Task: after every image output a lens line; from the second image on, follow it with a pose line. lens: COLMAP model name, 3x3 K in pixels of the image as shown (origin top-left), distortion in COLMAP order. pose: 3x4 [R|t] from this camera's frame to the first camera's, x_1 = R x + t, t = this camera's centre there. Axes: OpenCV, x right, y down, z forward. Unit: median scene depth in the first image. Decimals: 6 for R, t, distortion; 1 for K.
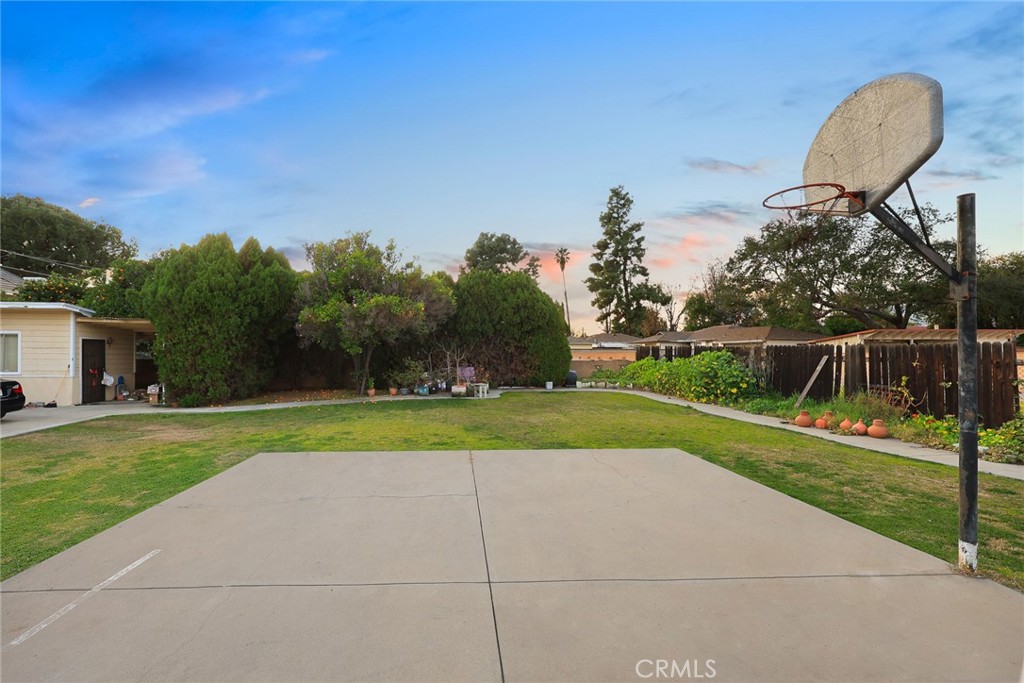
lens RADIAL K [[413.0, 0, 509.7], [0, 413.0, 370.2], [0, 0, 1]] dist [0.002995, -0.000081]
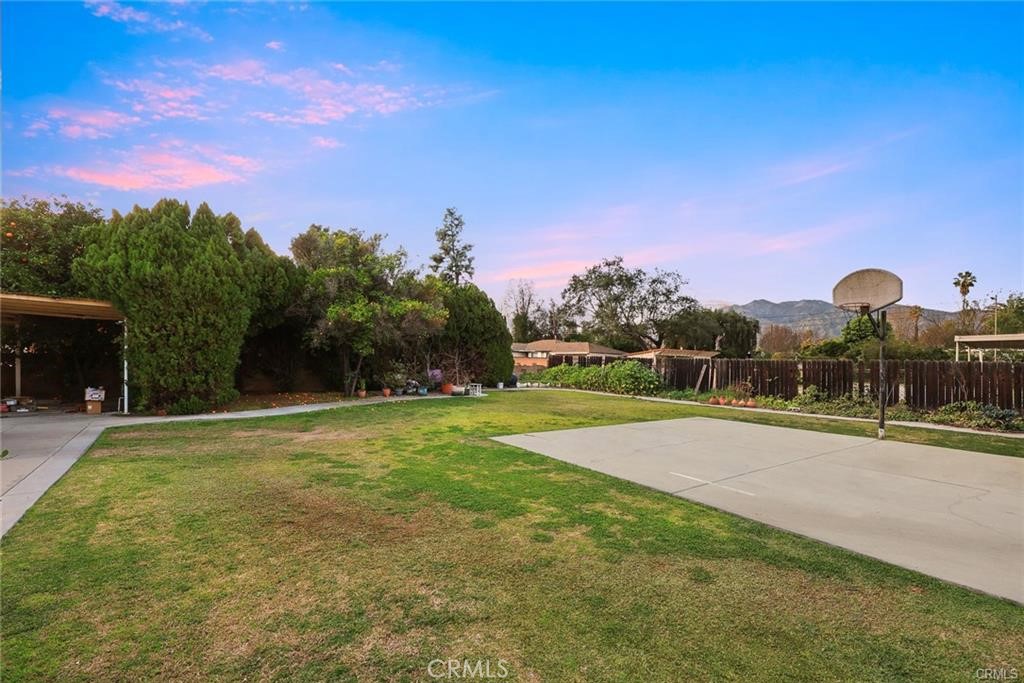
lens RADIAL K [[413.0, 0, 509.7], [0, 413.0, 370.2], [0, 0, 1]] dist [0.002995, -0.000081]
pose [[0.848526, 0.010505, 0.529049, -0.506144], [-0.003345, 0.999889, -0.014490, 0.009063], [-0.529142, 0.010526, 0.848468, -0.021570]]
